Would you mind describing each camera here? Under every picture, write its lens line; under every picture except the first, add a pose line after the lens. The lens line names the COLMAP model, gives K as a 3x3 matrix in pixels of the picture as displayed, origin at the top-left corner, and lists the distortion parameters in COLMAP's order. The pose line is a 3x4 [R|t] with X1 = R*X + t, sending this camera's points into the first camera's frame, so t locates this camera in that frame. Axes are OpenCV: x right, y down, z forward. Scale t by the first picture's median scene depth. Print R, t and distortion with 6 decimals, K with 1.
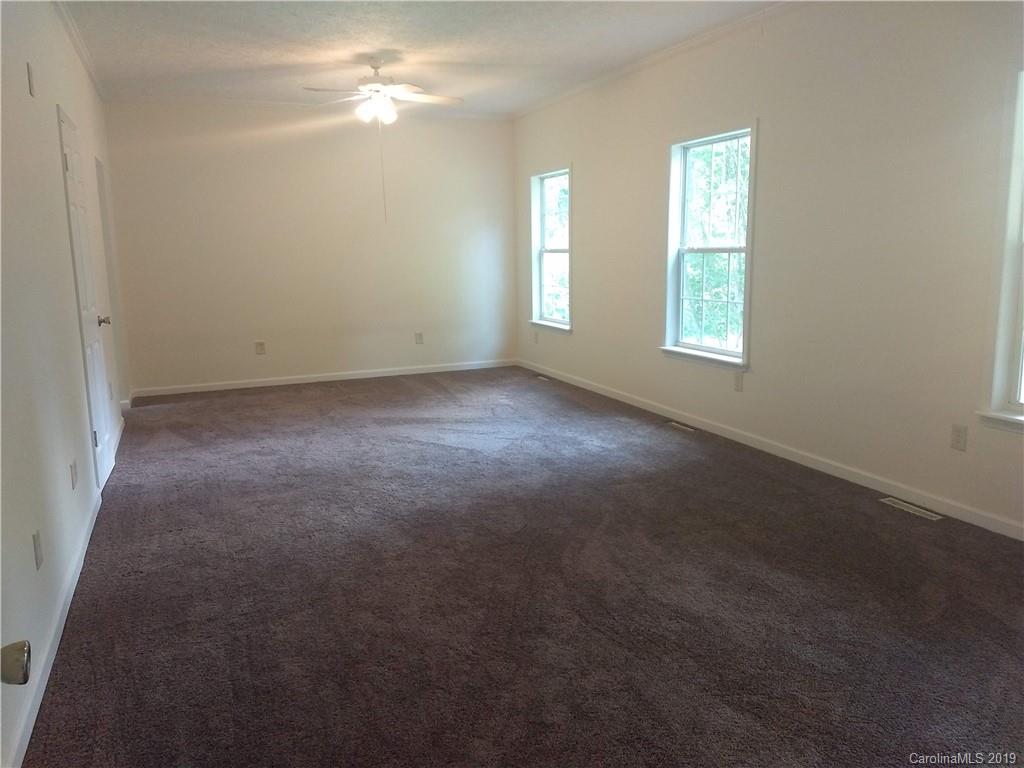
lens RADIAL K [[769.3, 0, 512.0], [0, 769.3, 384.0], [0, 0, 1]] dist [0.073061, -0.130790]
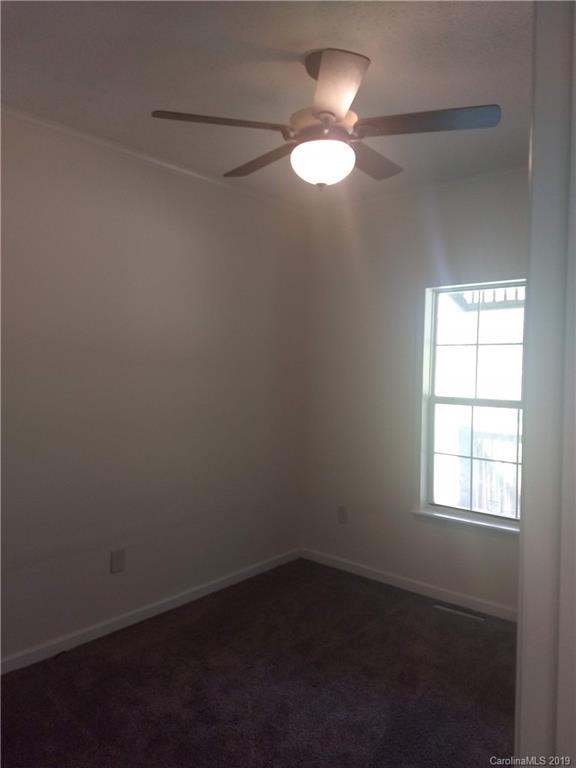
lens RADIAL K [[577.0, 0, 288.0], [0, 577.0, 384.0], [0, 0, 1]] dist [0.073061, -0.130790]
pose [[0.925877, 0.046387, 0.374966, -0.205302], [0.022117, 0.984078, -0.176354, -0.083313], [-0.377177, 0.171575, 0.910110, 0.480120]]
